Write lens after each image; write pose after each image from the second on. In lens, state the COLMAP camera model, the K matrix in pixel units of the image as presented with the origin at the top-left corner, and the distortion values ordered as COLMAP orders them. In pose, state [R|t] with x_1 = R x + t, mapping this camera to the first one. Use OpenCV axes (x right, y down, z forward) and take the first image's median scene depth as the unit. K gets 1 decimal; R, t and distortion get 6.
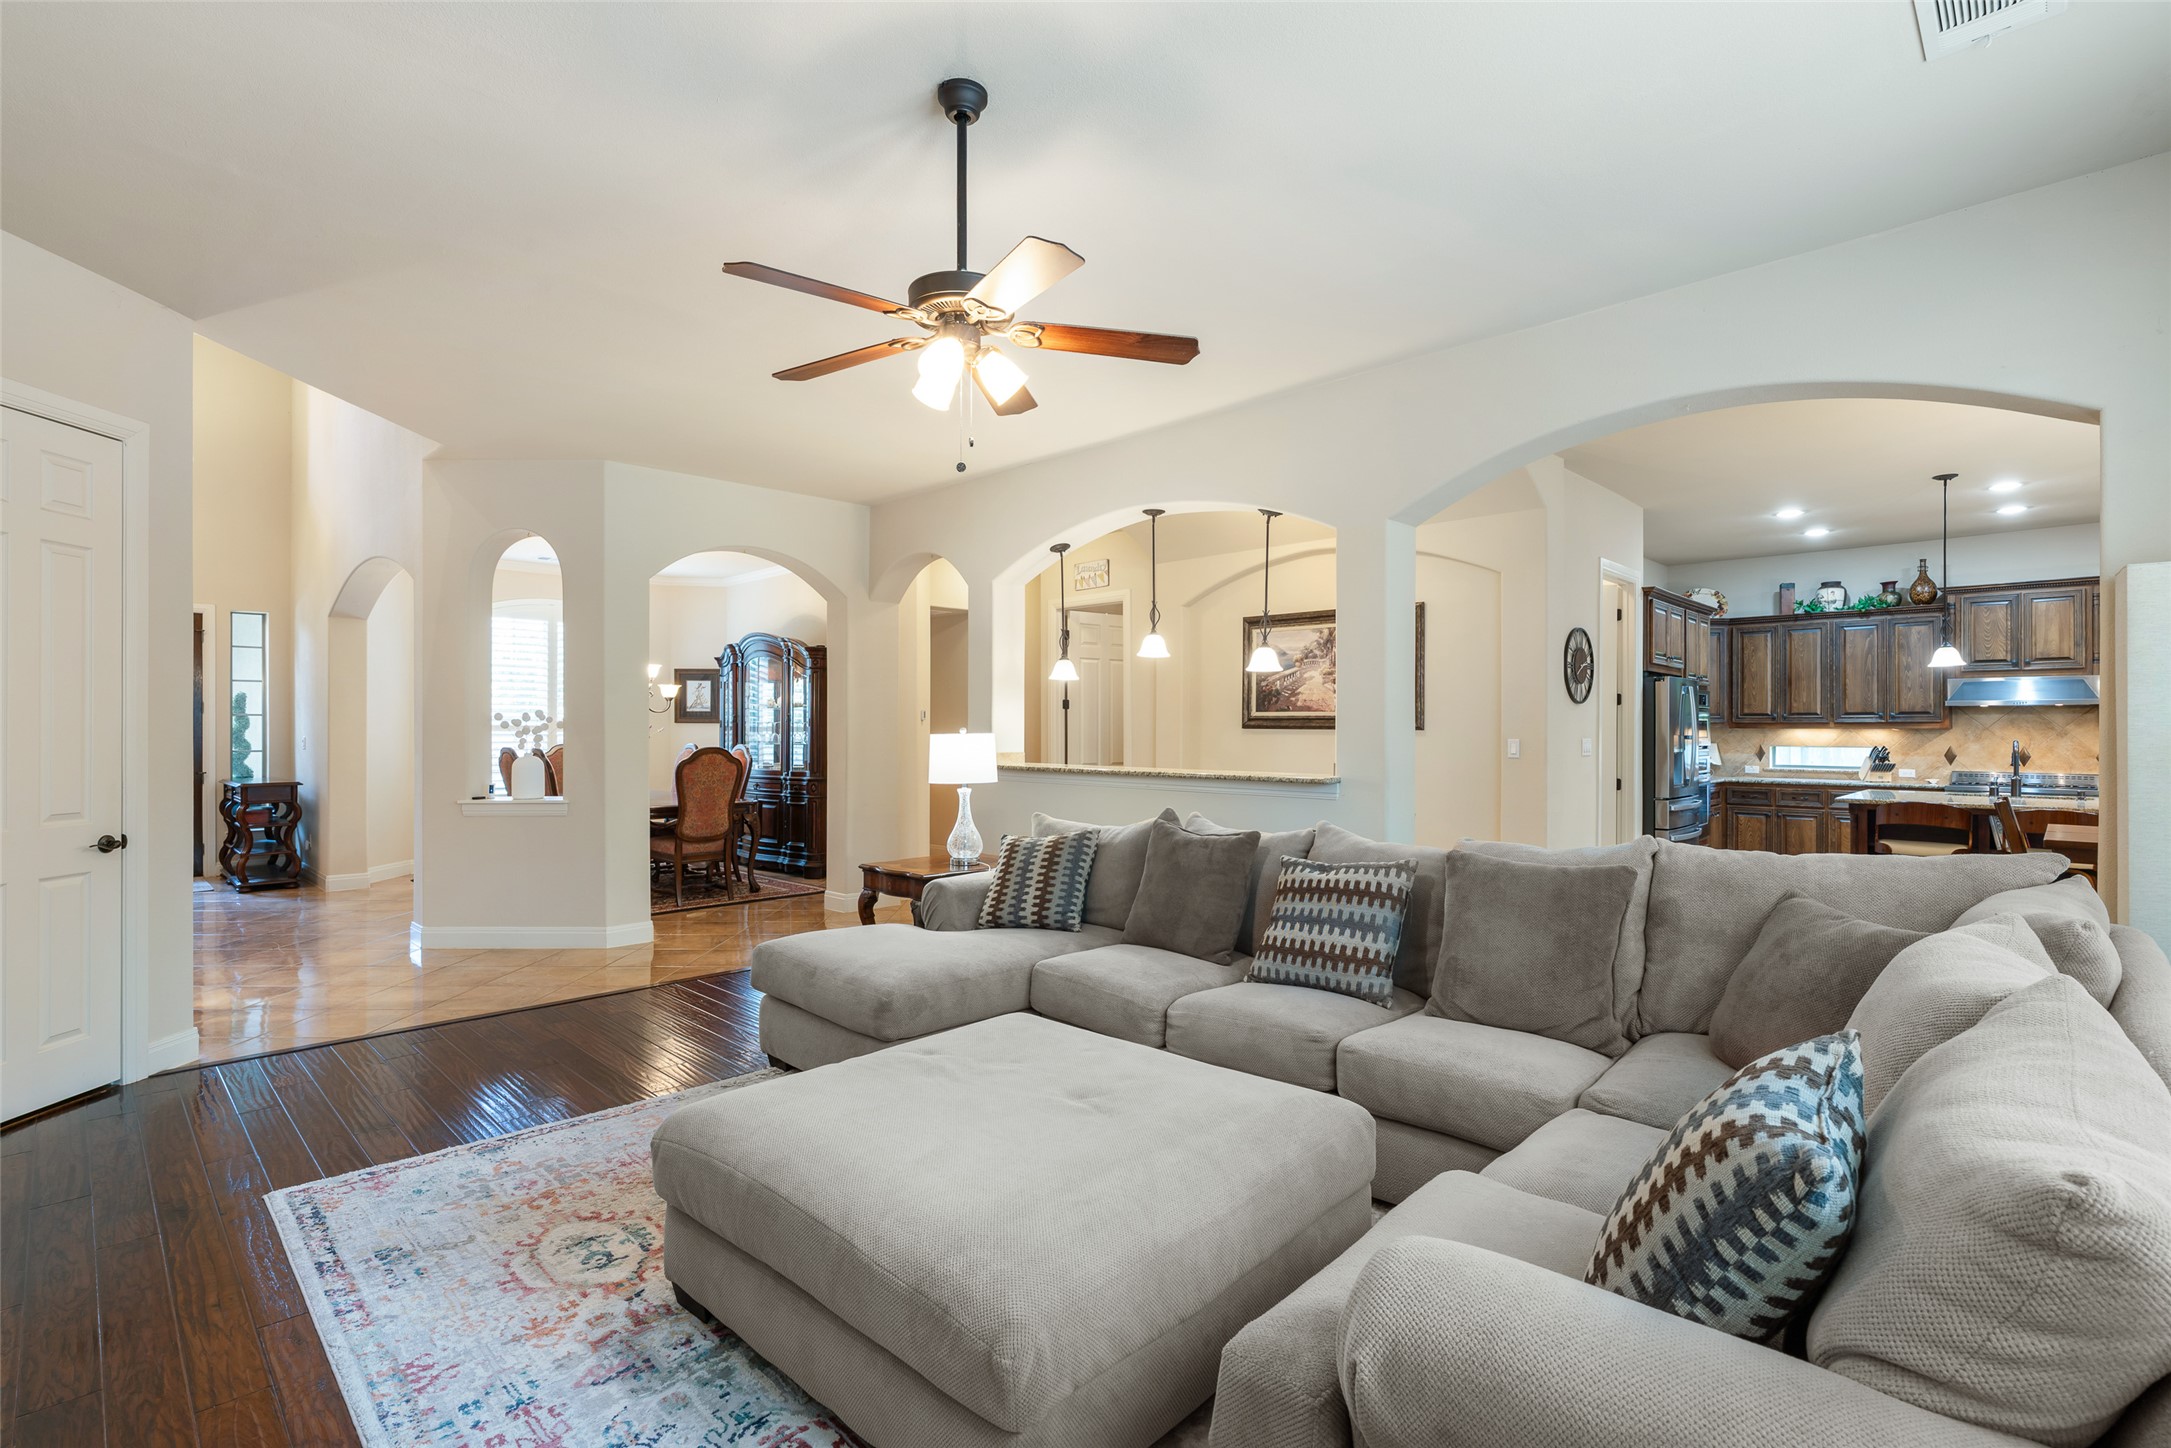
lens RADIAL K [[1030.0, 0, 1085.5], [0, 1030.0, 724.0], [0, 0, 1]] dist [-0.002059, -0.000214]
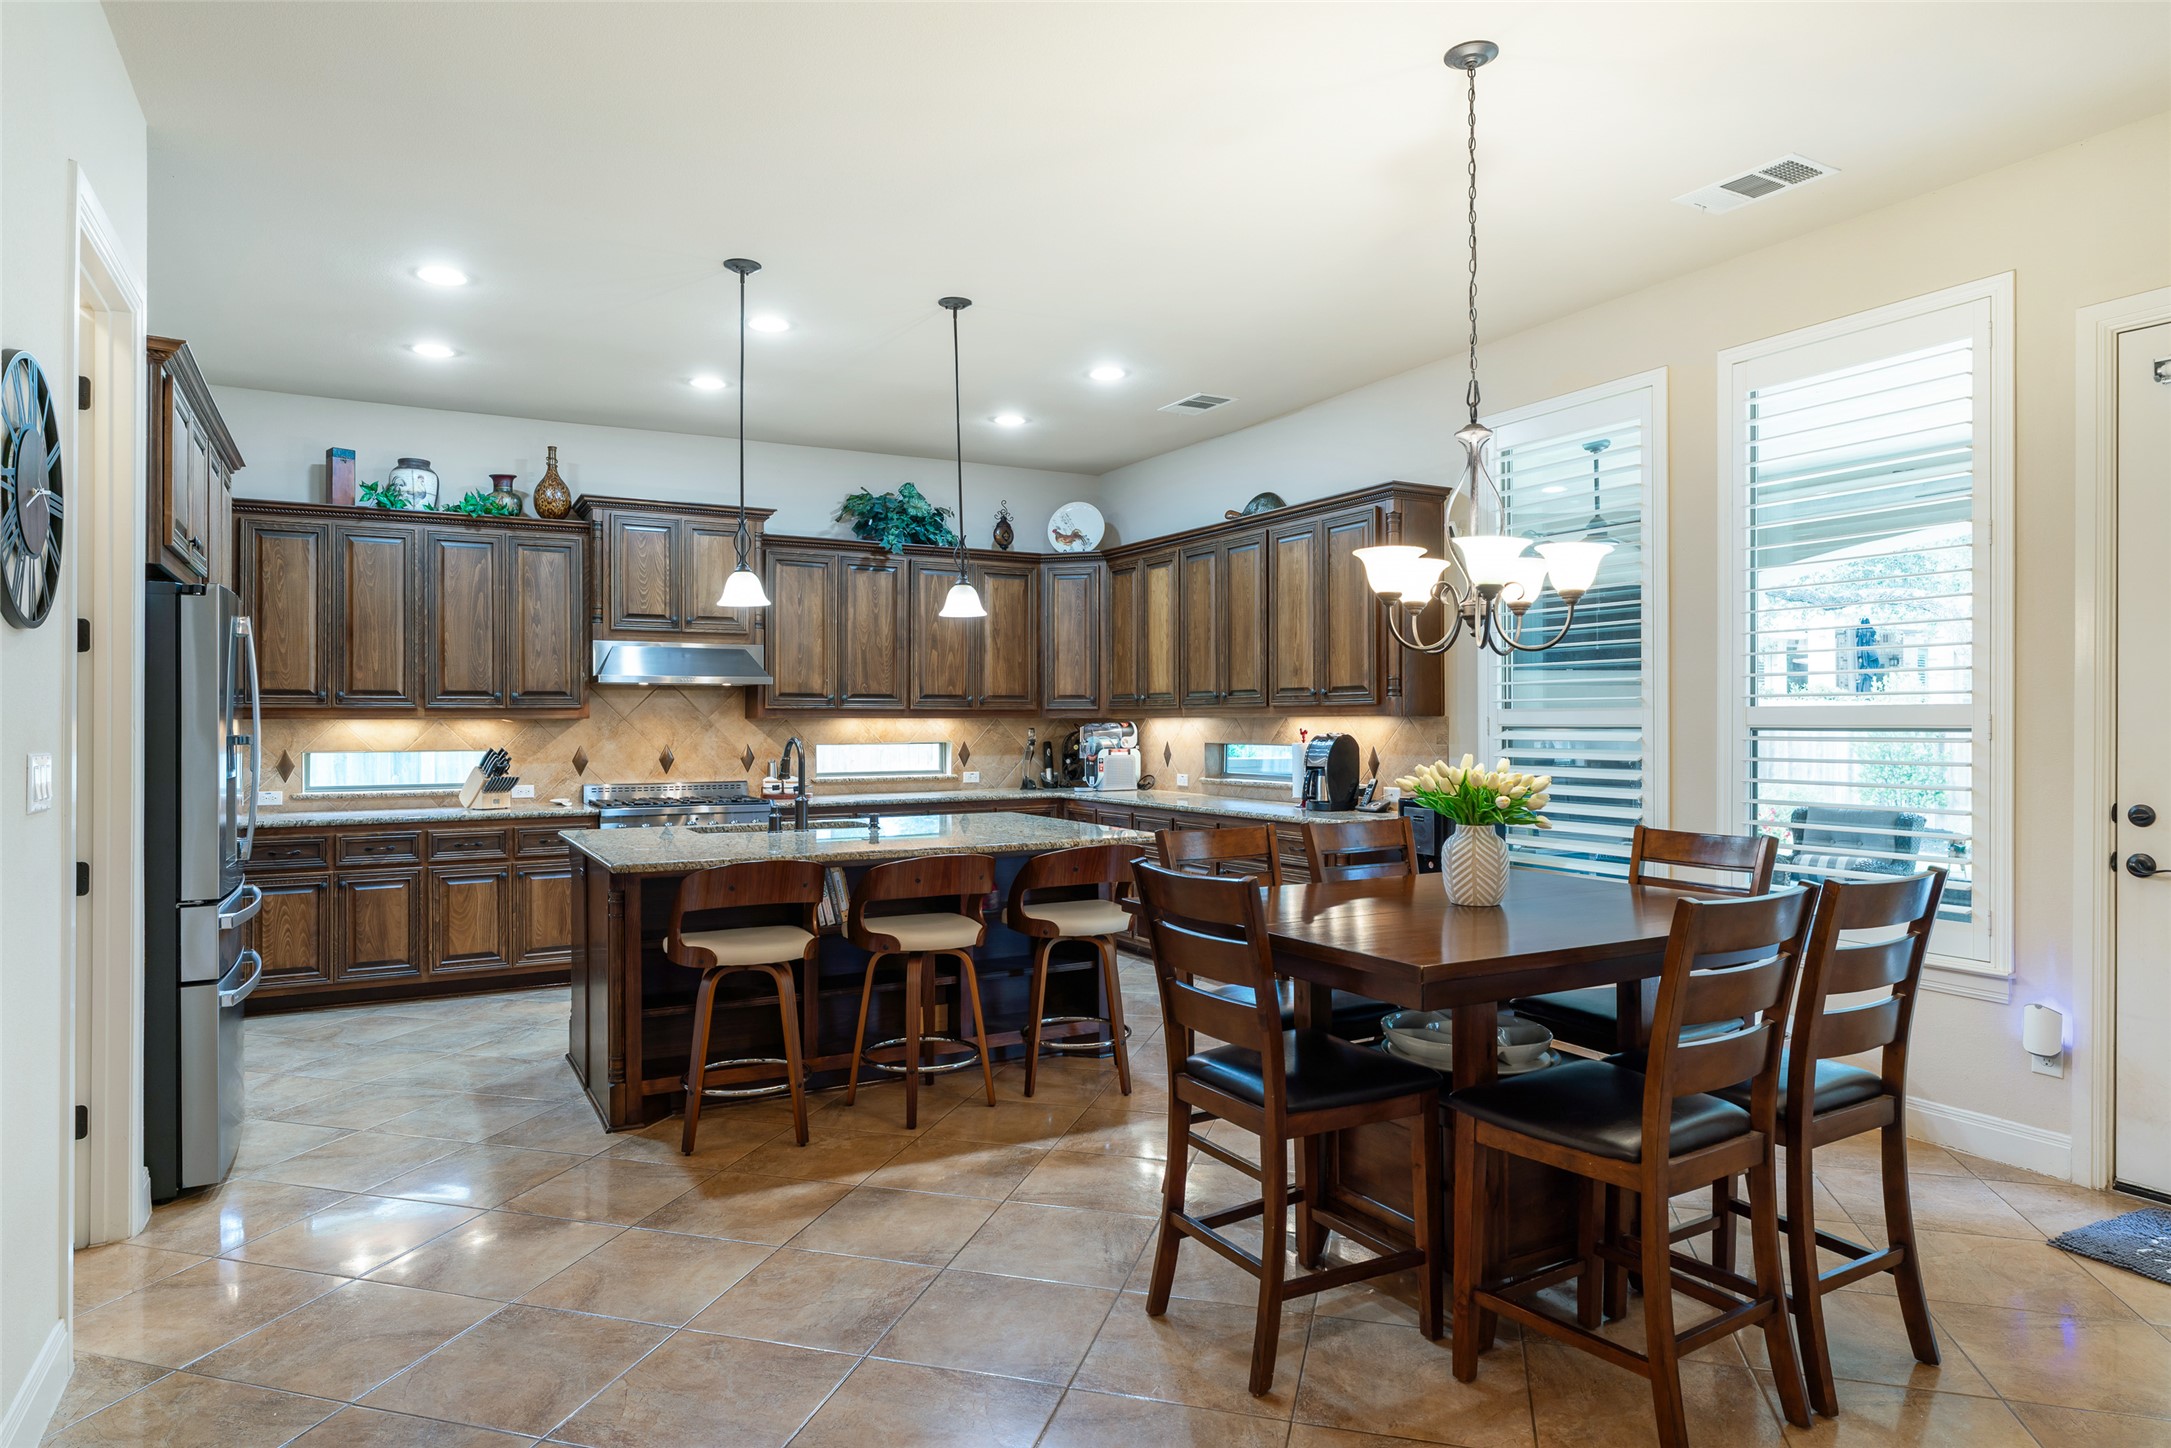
lens RADIAL K [[1262.5, 0, 1085.5], [0, 1262.5, 724.0], [0, 0, 1]] dist [-0.002831, -0.000542]
pose [[0.296485, -0.005241, 0.955023, 0.168927], [-0.002408, 0.999978, 0.006235, 0.001850], [-0.955034, -0.004148, 0.296466, 0.433987]]
